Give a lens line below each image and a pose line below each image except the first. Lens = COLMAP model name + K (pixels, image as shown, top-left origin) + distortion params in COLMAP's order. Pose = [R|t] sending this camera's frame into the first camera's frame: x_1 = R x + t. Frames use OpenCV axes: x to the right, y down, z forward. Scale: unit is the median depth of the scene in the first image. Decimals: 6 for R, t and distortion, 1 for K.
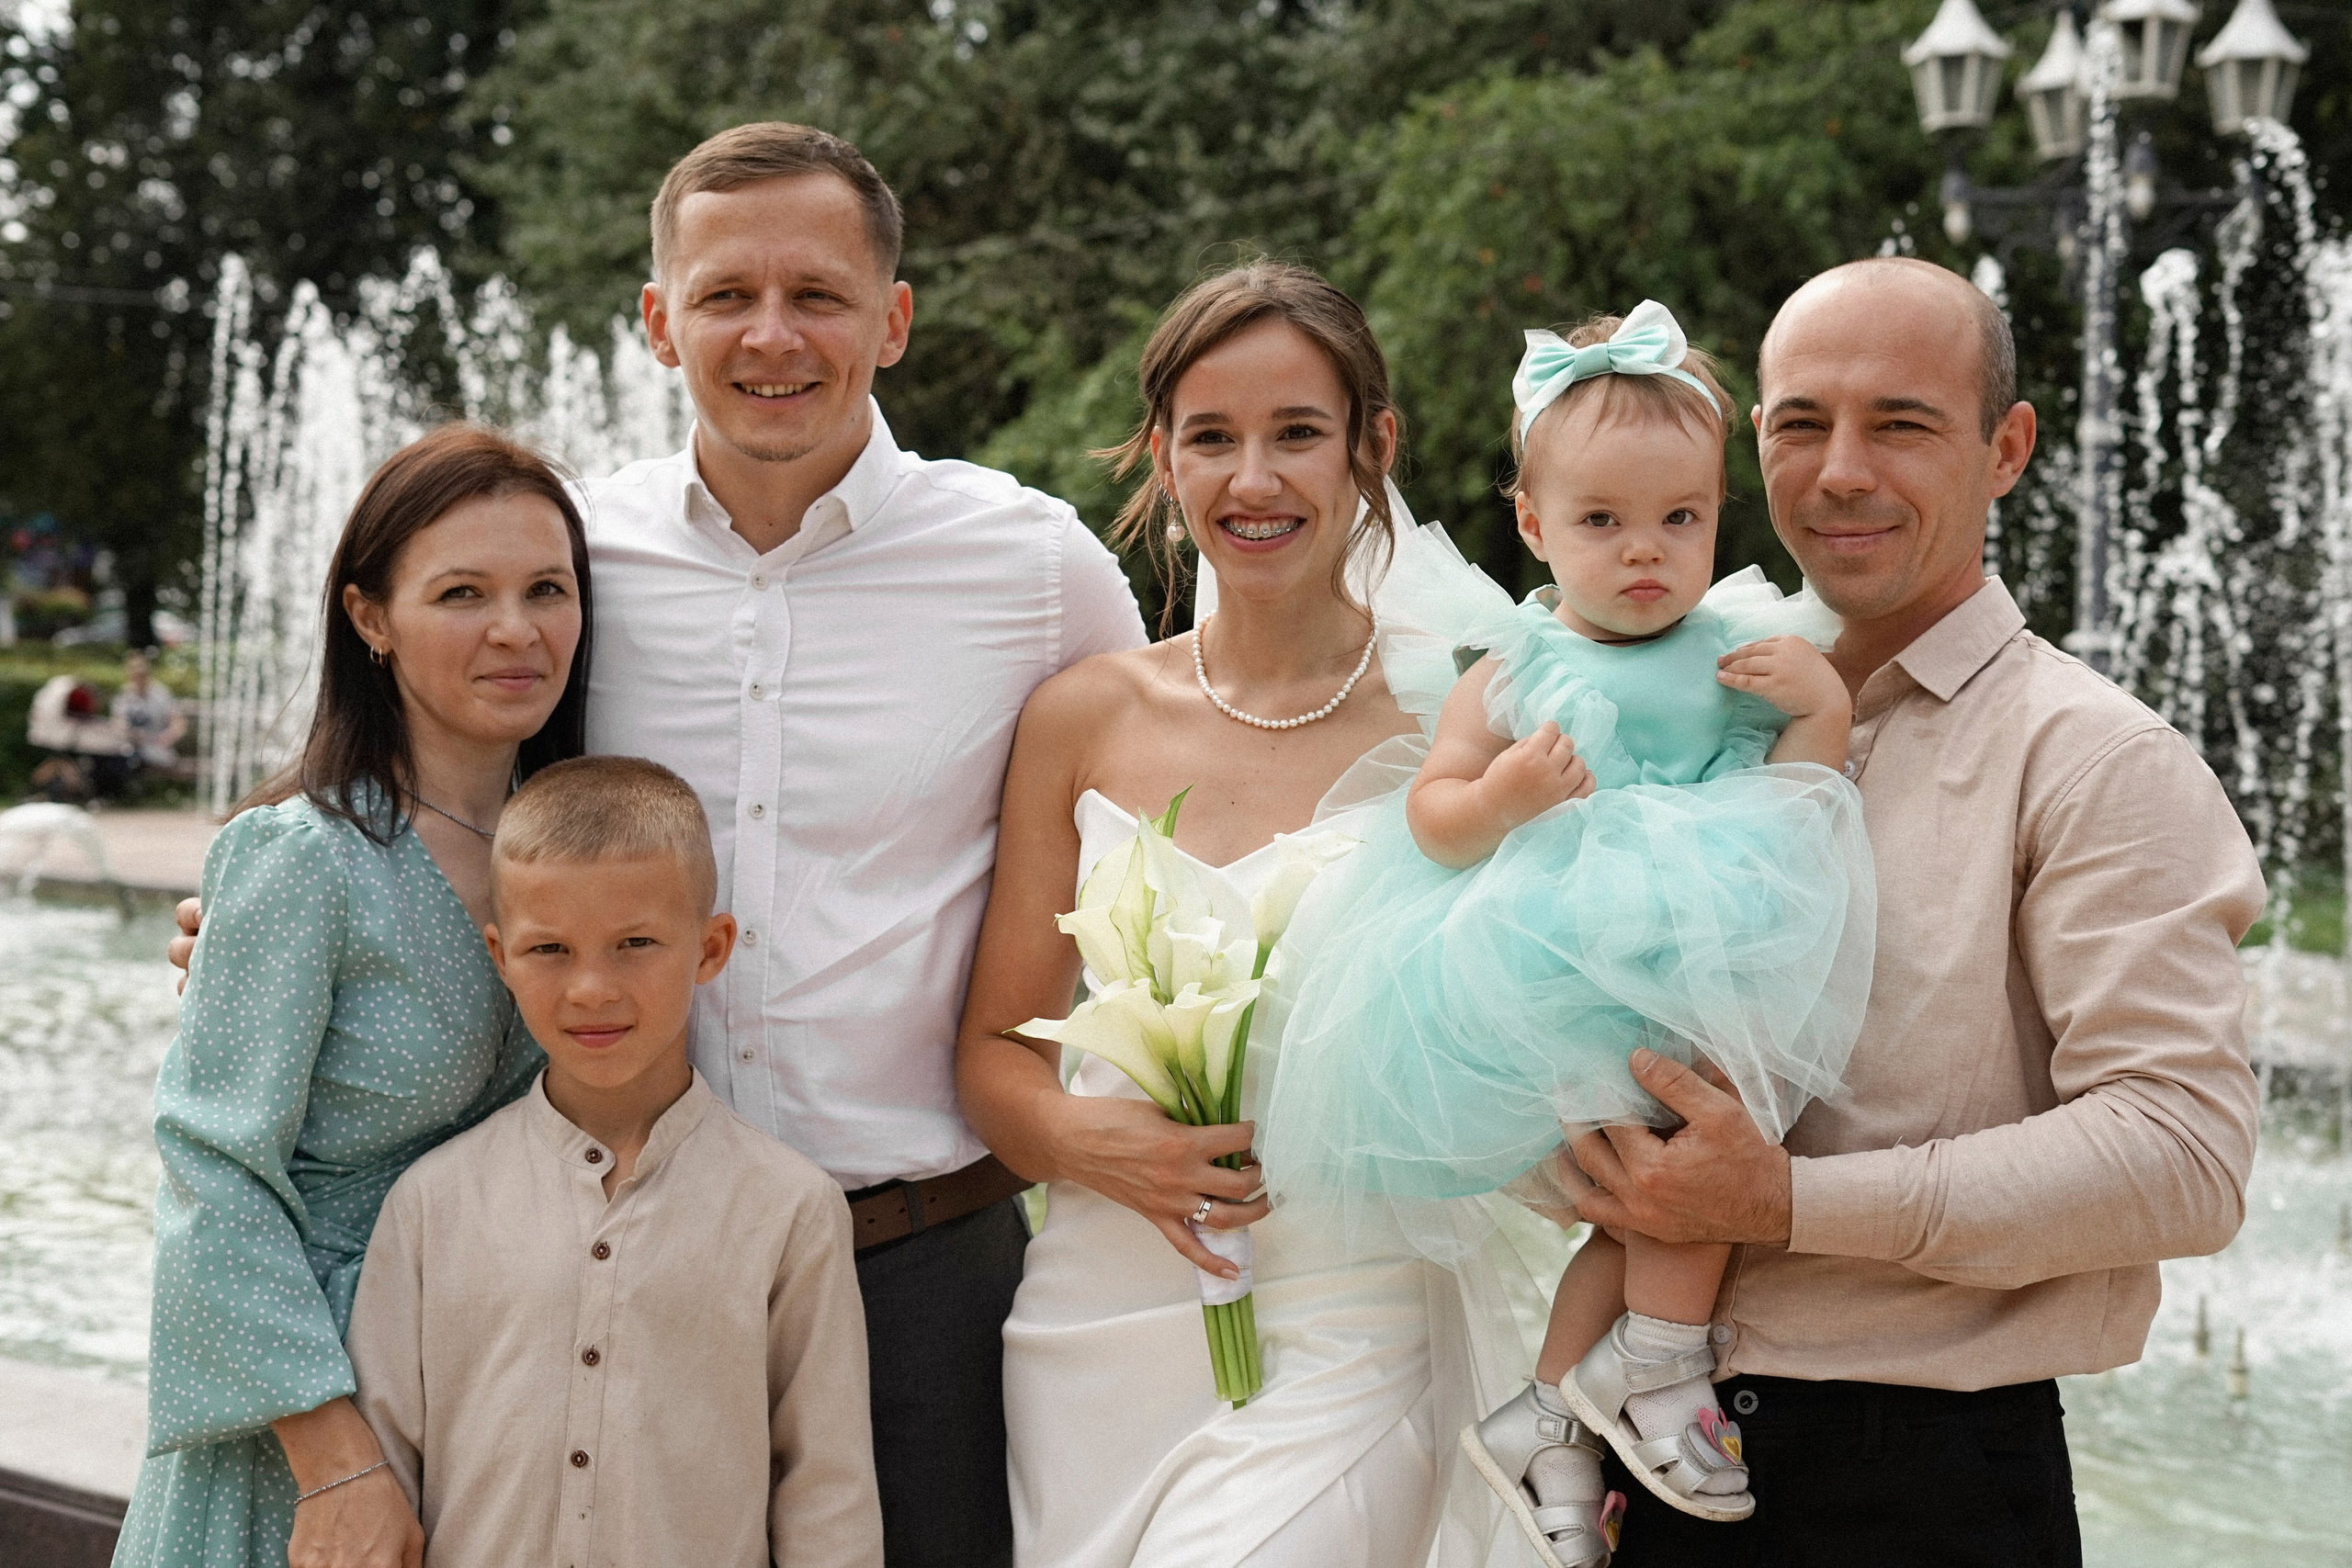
lens RADIAL K [[3400.0, 0, 1176.0], [0, 3400.0, 784.0], [0, 0, 1]] dist [-0.026966, 0.028330]
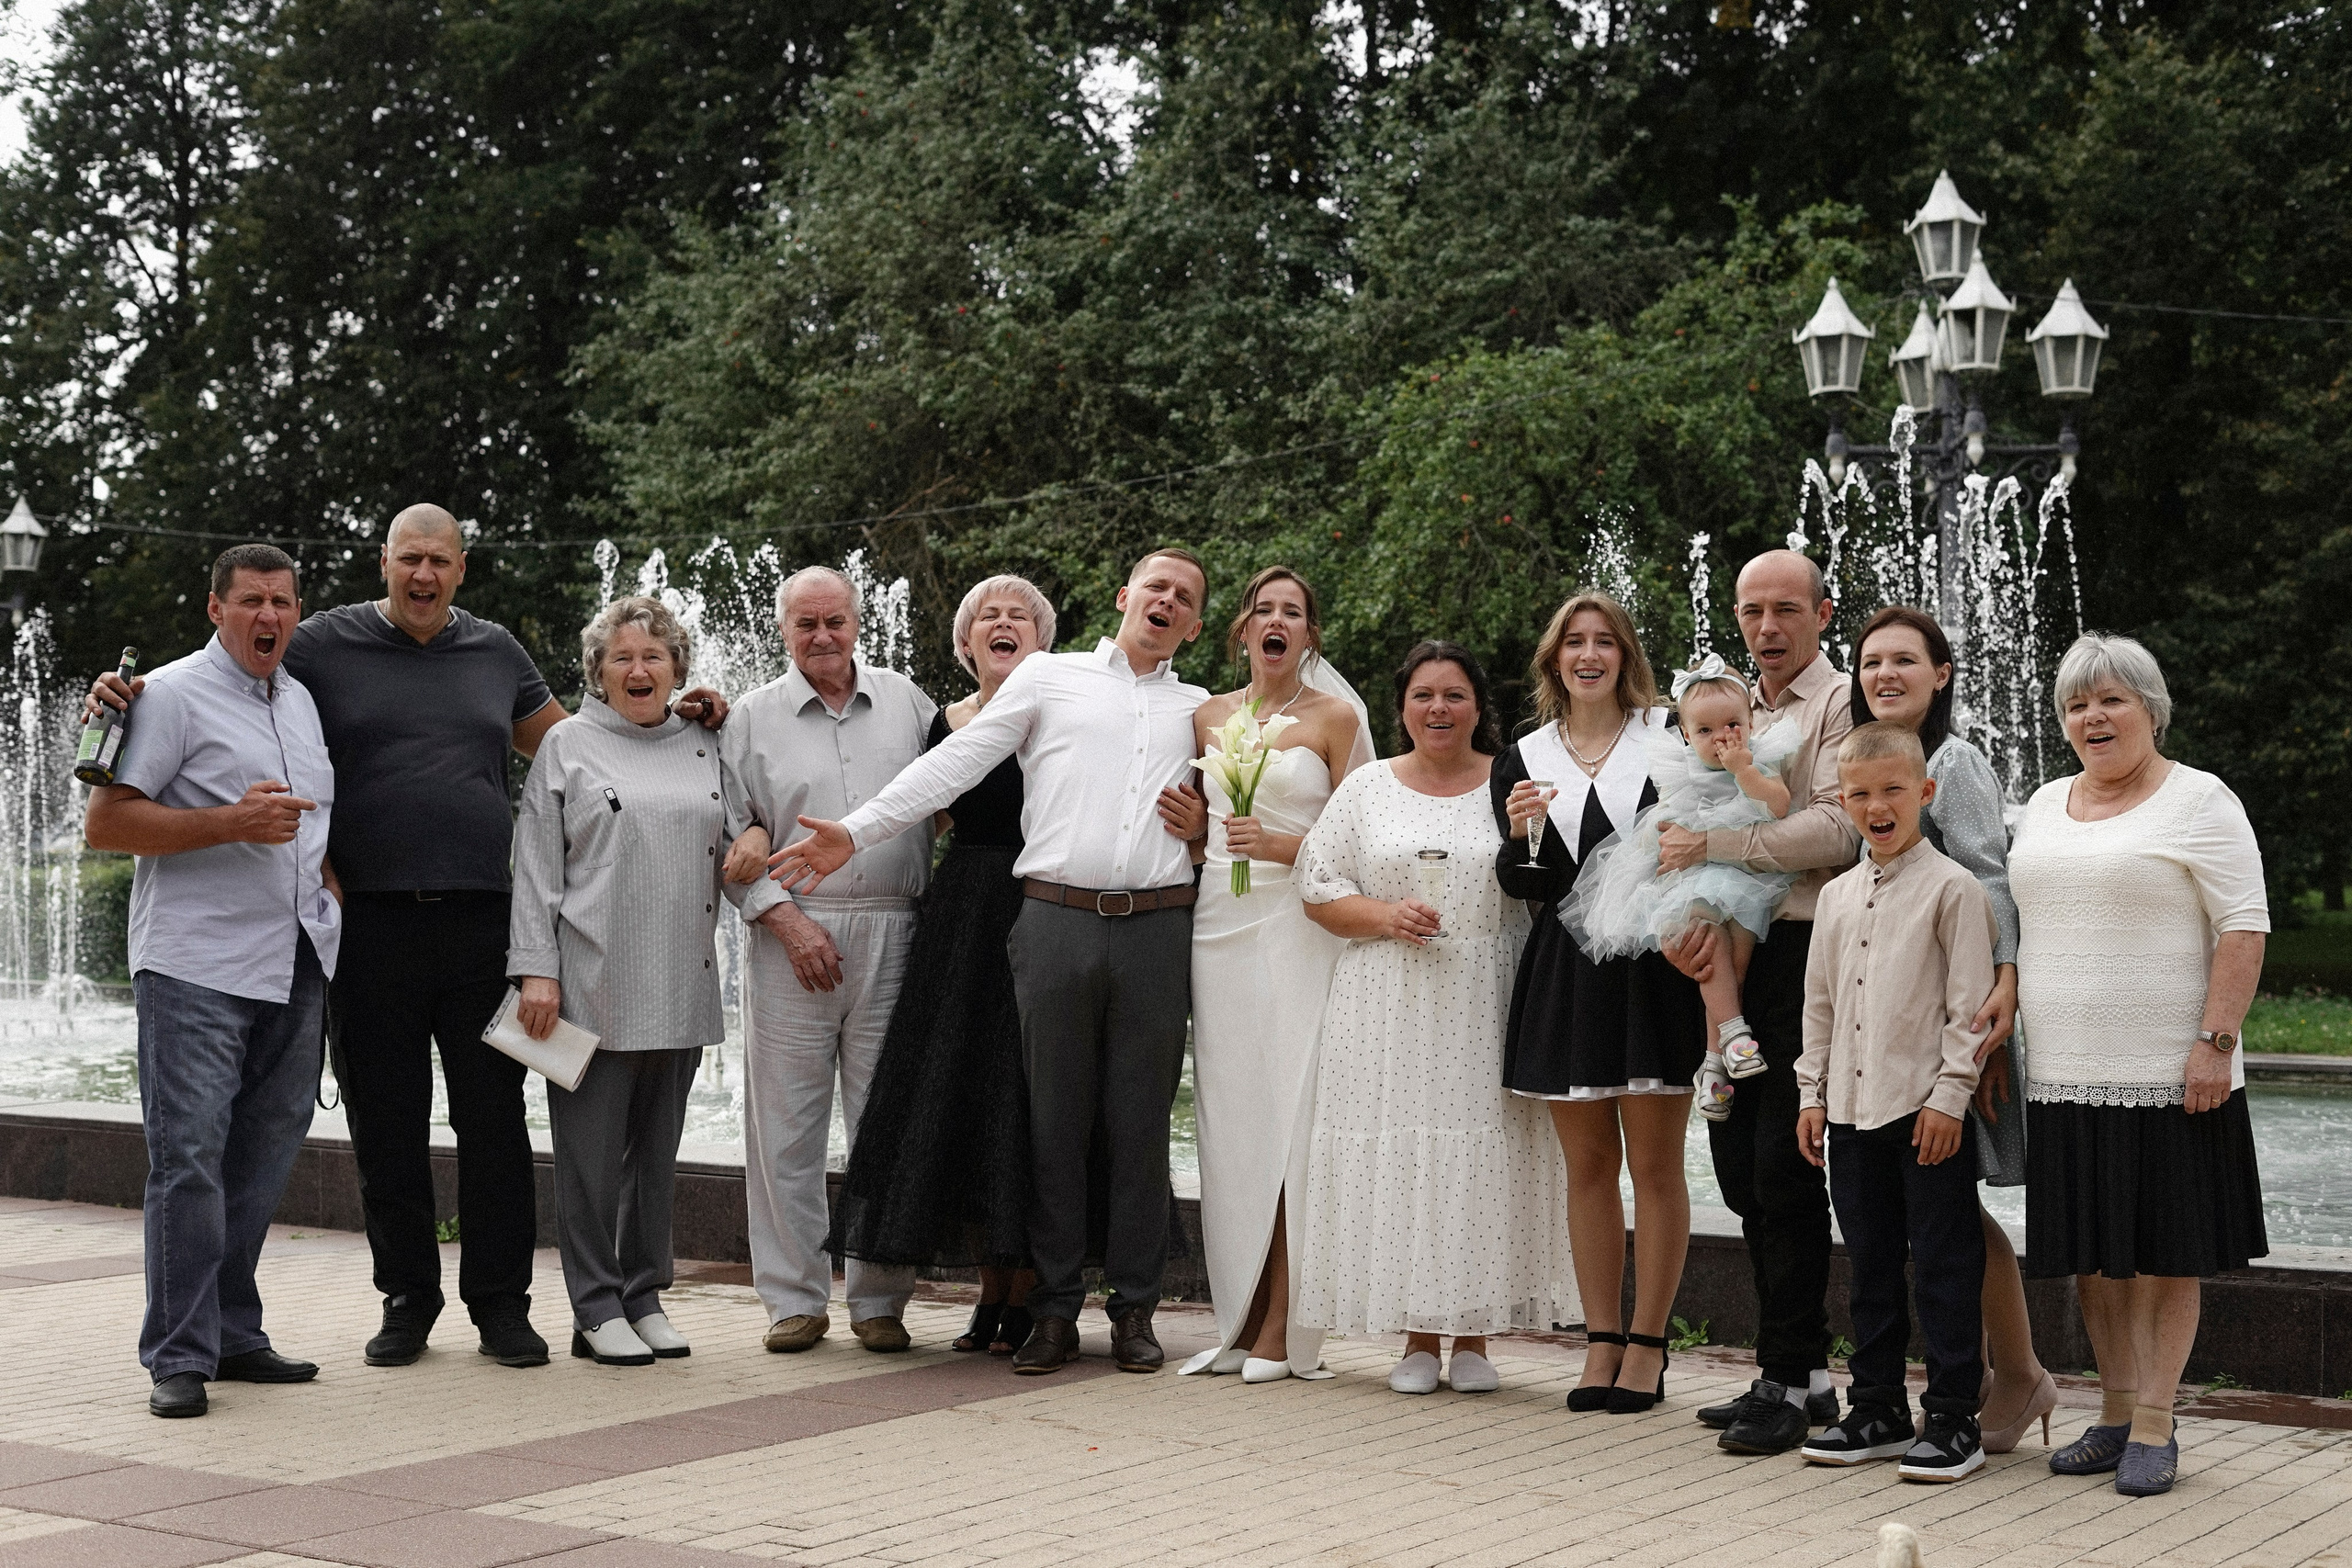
lens RADIAL K [[3498.3, 0, 1211.6], [0, 3498.3, 788.0], [0, 0, 1]] dist [-0.016359, -0.019384]
pose [[0.999884, -0.013736, 0.006558, -0.008560], [0.014121, 0.997923, -0.062846, 0.022941], [-0.005681, 0.062931, 0.998002, -0.215485]]
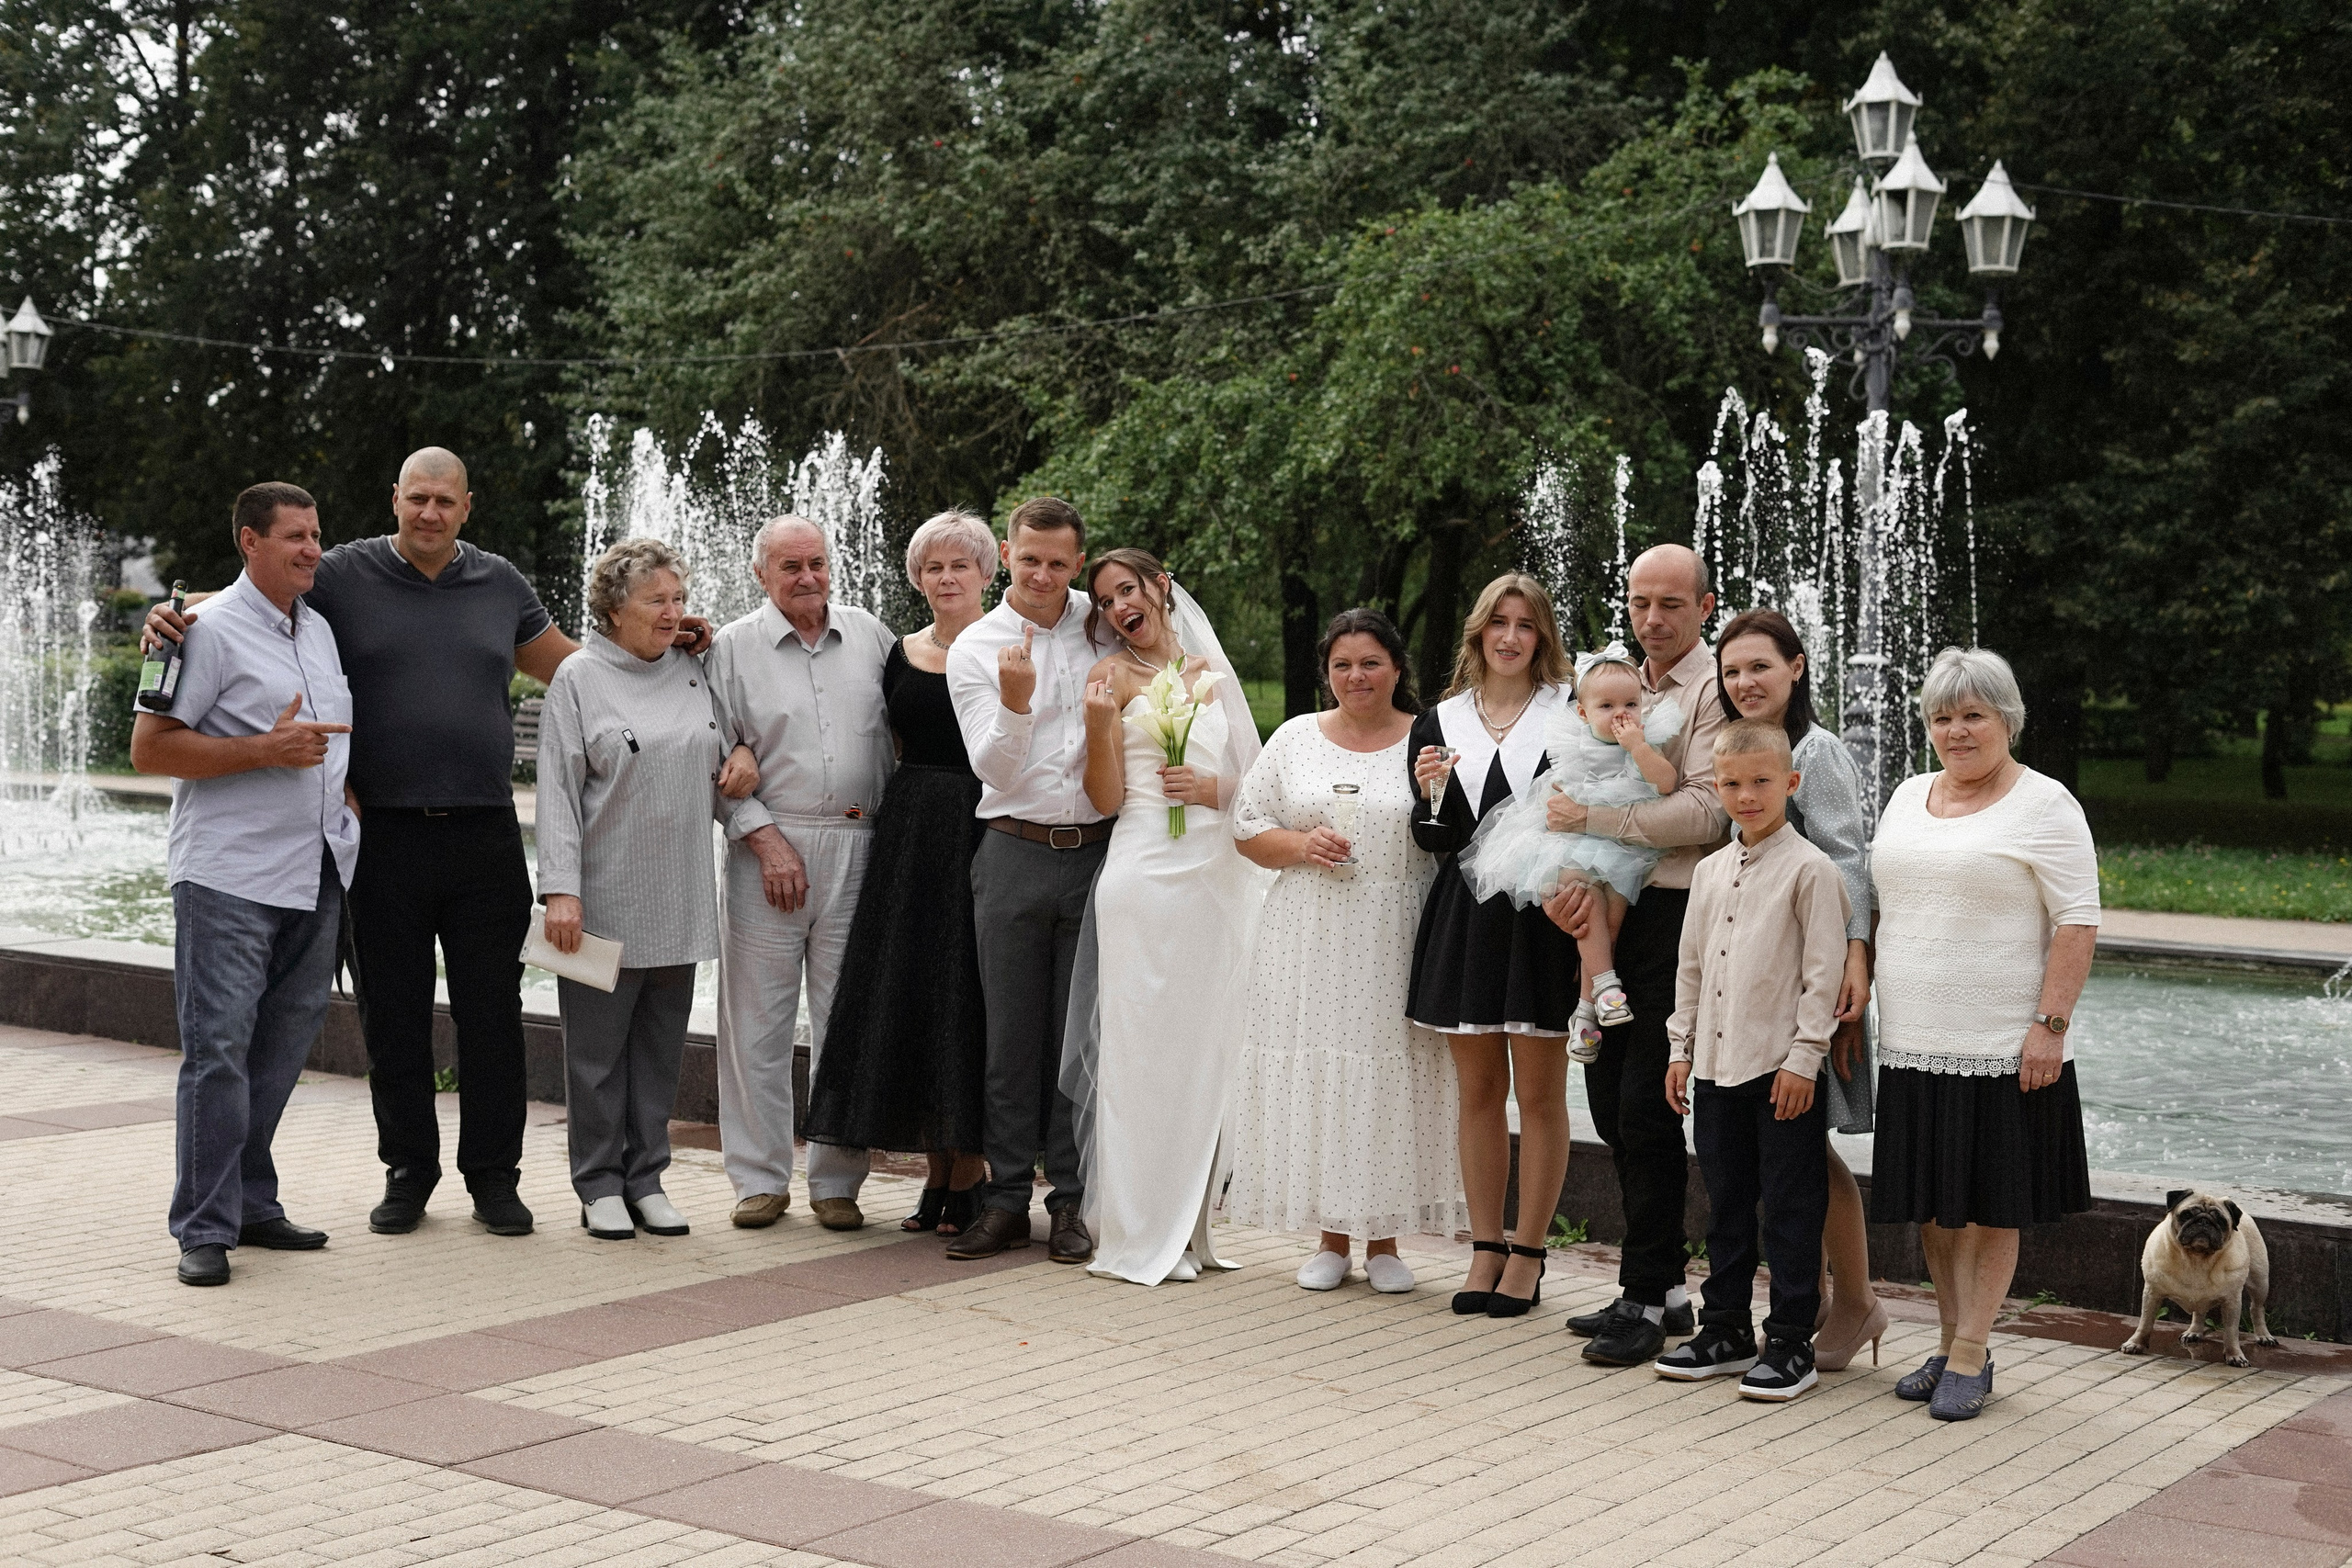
lens RADIAL K [[3392.2, 0, 1176.0], [0, 3392.2, 784.0], [0, 0, 1]] dist [-0.011049, -0.050676]
pose [[0.999881, 0.012848, 0.008545, -0.006592], [-0.012846, 0.999917, -0.000372, 0.007949], [-0.008549, 0.000262, 0.999963, -0.236513]]
